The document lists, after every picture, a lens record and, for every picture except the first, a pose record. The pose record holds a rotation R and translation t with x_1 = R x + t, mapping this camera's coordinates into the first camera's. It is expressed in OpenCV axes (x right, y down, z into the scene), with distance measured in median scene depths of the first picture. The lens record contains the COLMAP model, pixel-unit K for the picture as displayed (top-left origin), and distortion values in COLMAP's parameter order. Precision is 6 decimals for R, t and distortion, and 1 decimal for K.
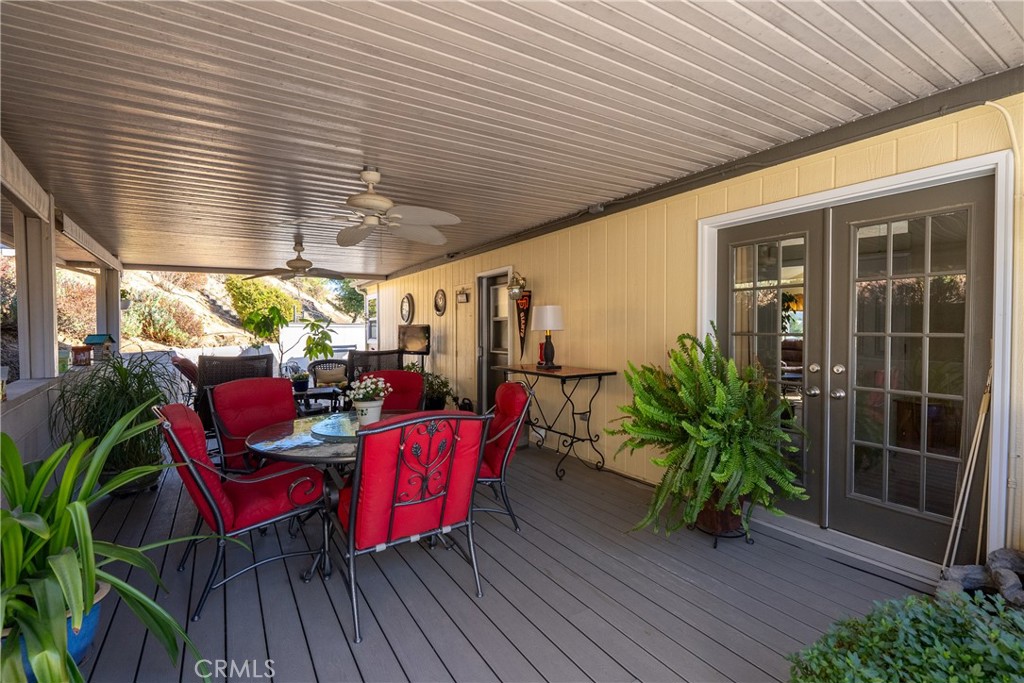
lens RADIAL K [[465.8, 0, 515.8], [0, 465.8, 339.7], [0, 0, 1]] dist [-0.003670, 0.003498]
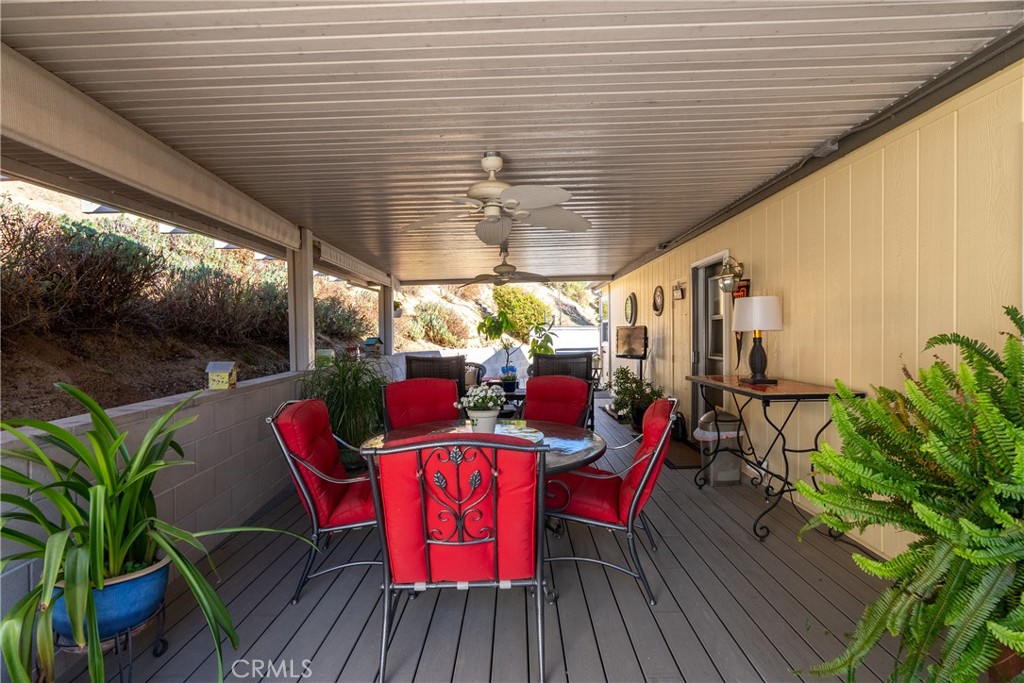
lens RADIAL K [[465.8, 0, 510.3], [0, 465.8, 340.0], [0, 0, 1]] dist [-0.003670, 0.003498]
pose [[0.836671, 0.001761, -0.547703, 0.113900], [-0.004551, 0.999983, -0.003738, -0.000666], [0.547687, 0.005620, 0.836664, 0.136902]]
